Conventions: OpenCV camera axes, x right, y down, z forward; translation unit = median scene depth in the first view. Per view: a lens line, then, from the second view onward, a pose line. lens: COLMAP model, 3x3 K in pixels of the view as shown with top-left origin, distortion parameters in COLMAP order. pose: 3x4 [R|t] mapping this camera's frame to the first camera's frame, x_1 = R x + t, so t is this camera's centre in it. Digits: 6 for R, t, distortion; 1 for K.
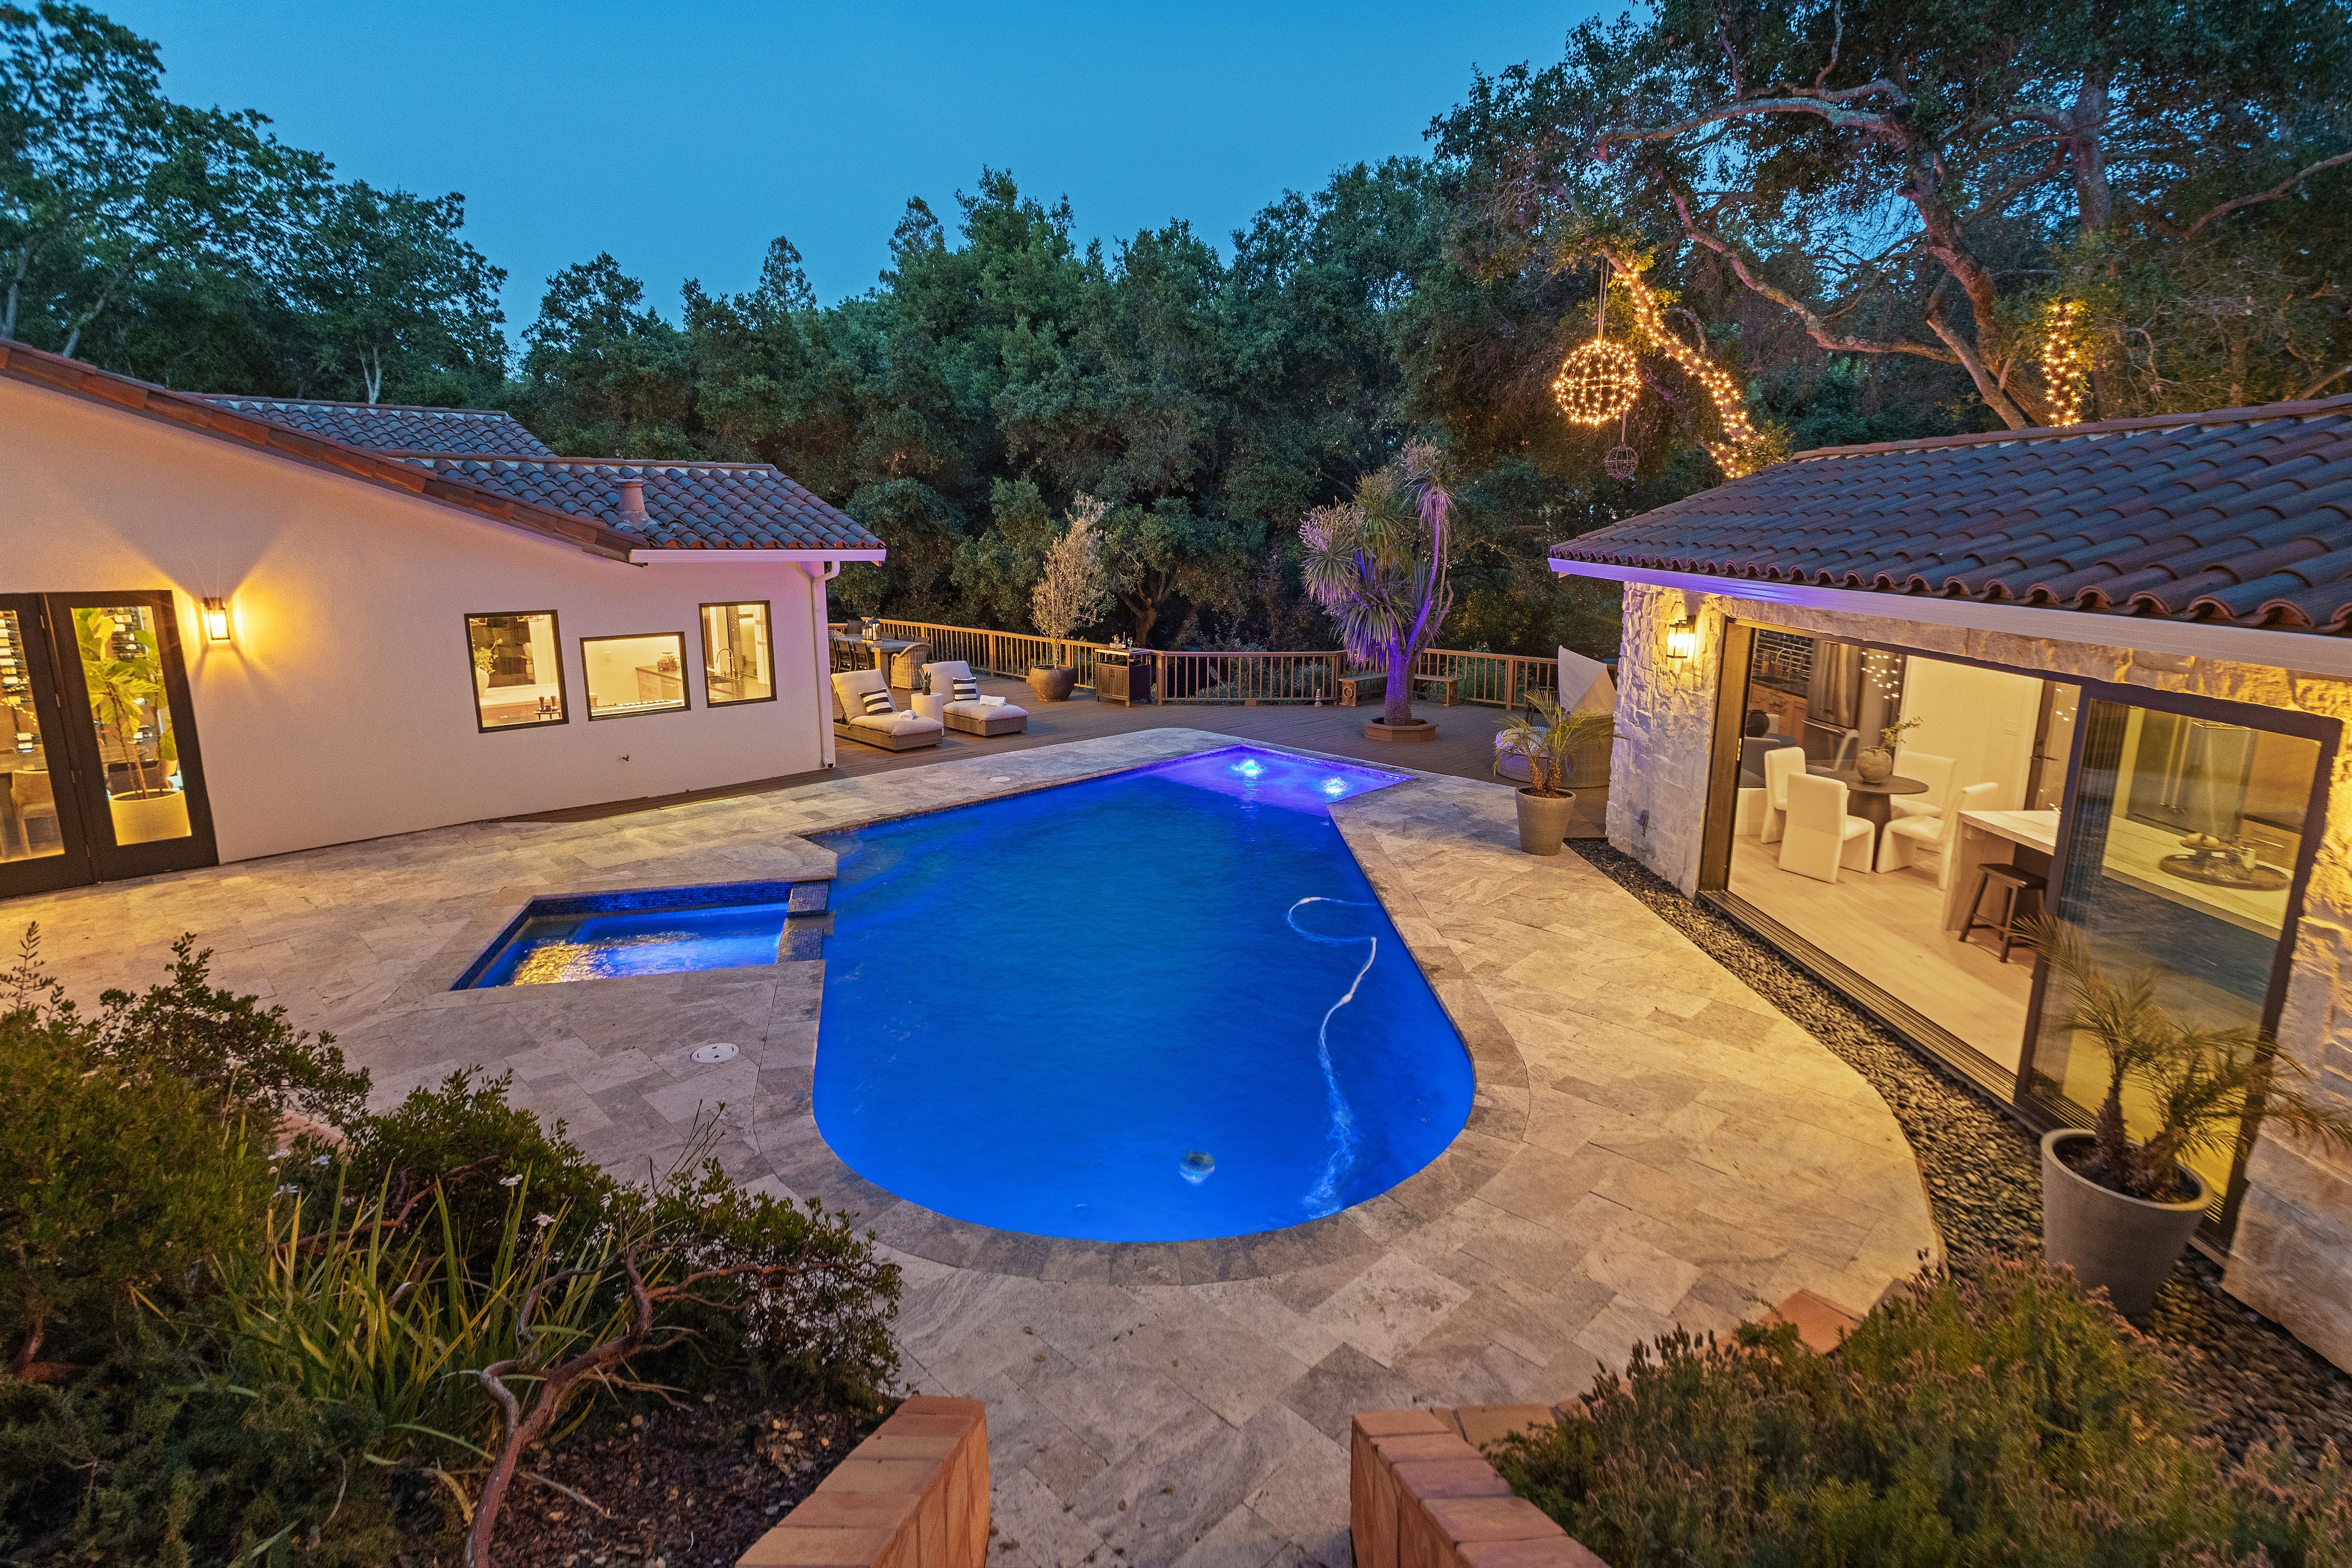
lens RADIAL K [[1129.3, 0, 1176.0], [0, 1129.3, 784.0], [0, 0, 1]] dist [-0.000513, 0.000001]
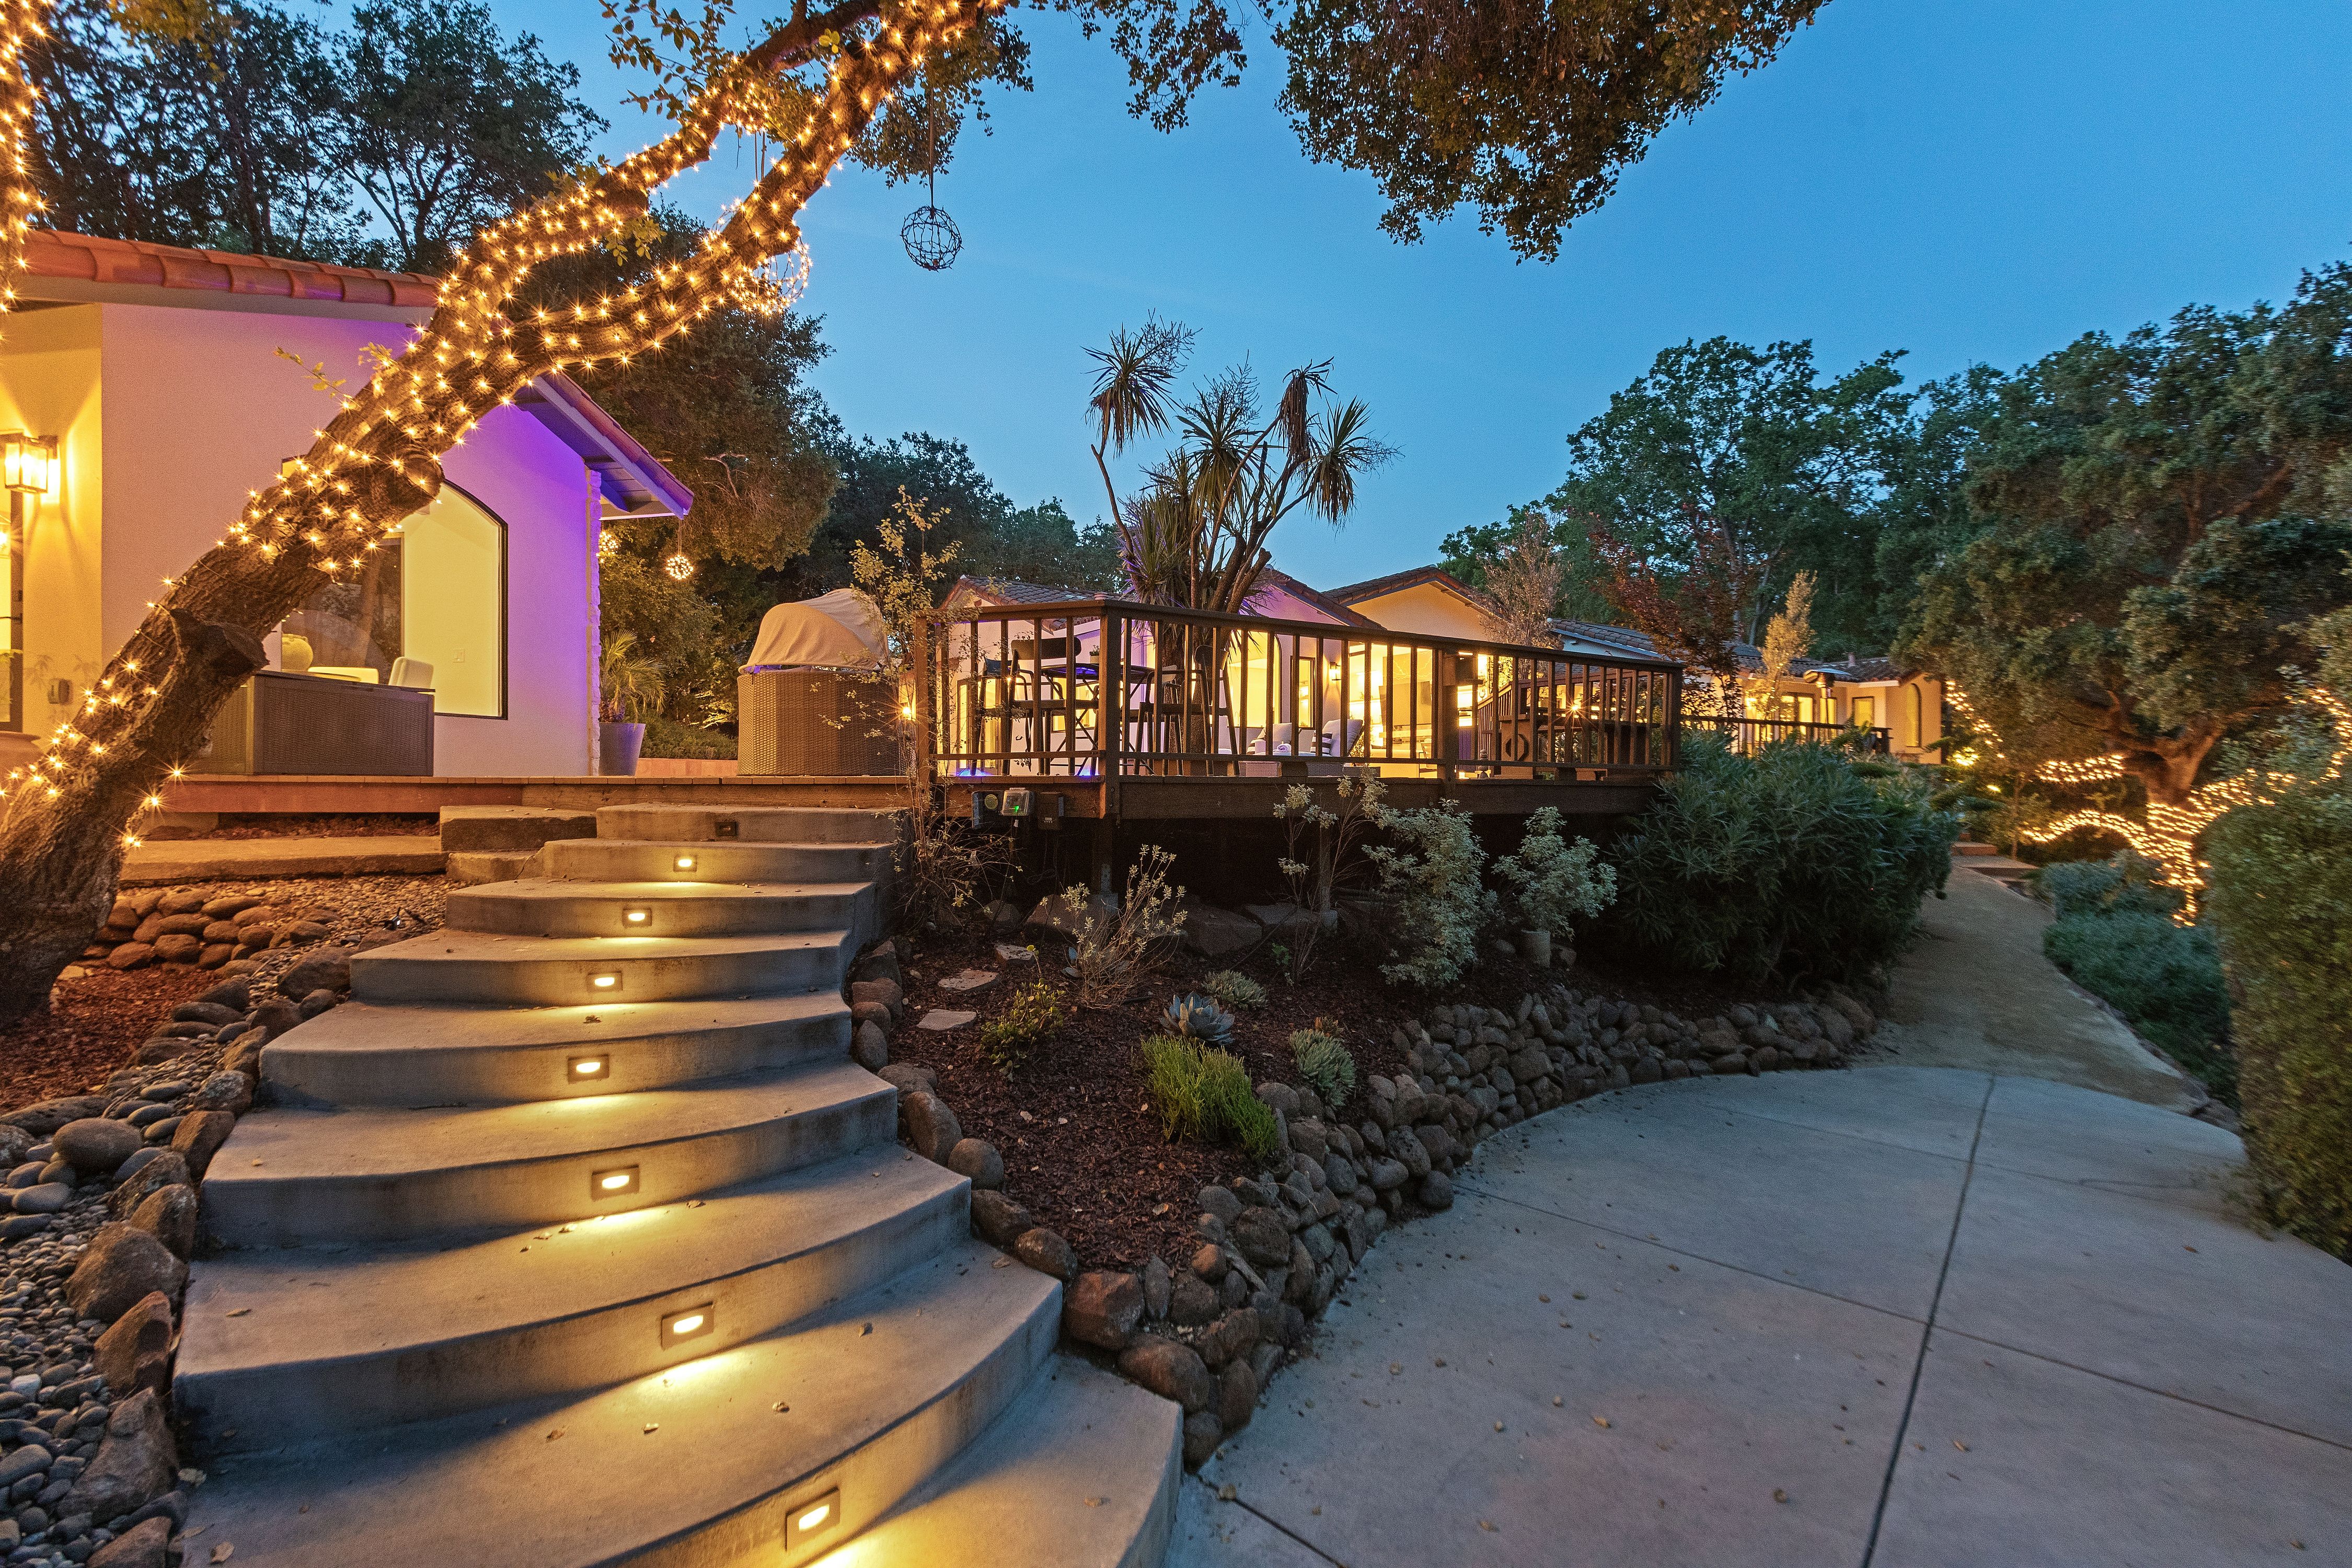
lens RADIAL K [[1068.6, 0, 1177.0], [0, 1068.6, 794.8], [0, 0, 1]] dist [-0.000184, 0.000104]
pose [[-0.239441, 0.001043, -0.970910, 1.130712], [-0.224353, 0.972876, 0.056374, -0.093659], [0.944634, 0.231325, -0.232712, 1.642608]]
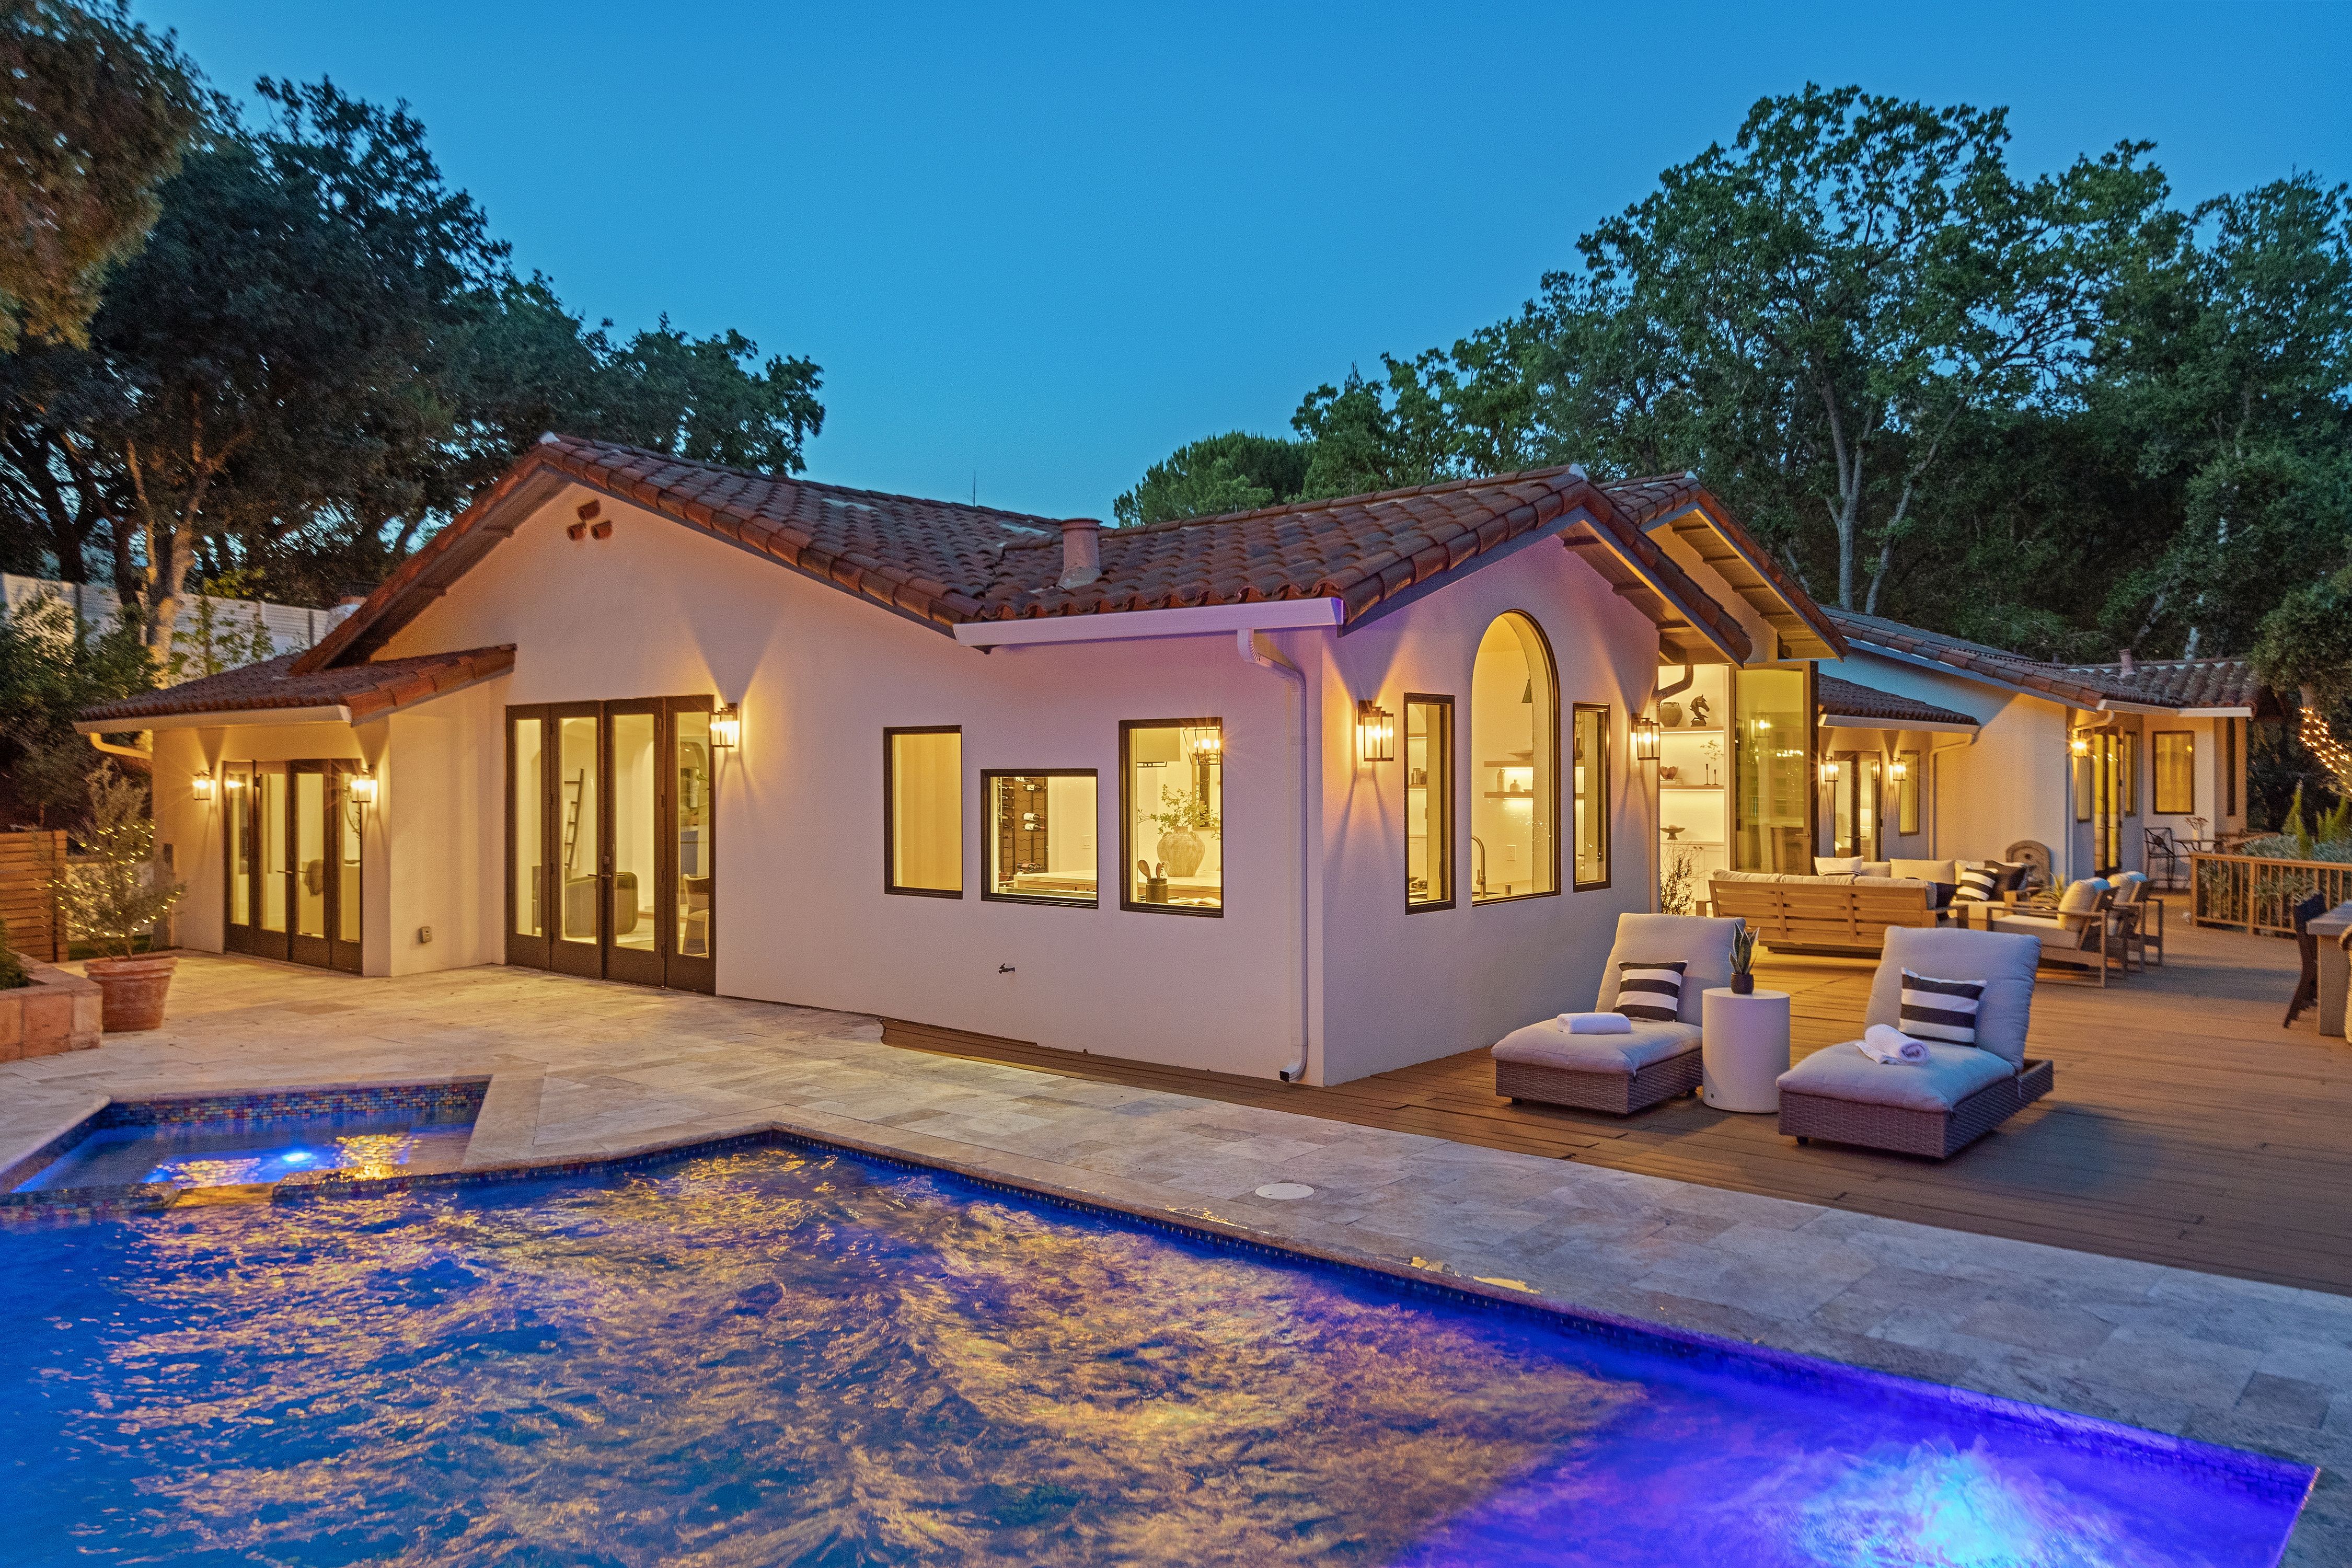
lens RADIAL K [[1644.6, 0, 1169.0], [0, 1644.6, 782.7], [0, 0, 1]] dist [0.010330, -0.016897]
pose [[0.078560, 0.001907, -0.996908, 0.416905], [-0.221921, 0.974939, -0.015623, -0.133517], [0.971895, 0.222462, 0.077014, 1.053793]]
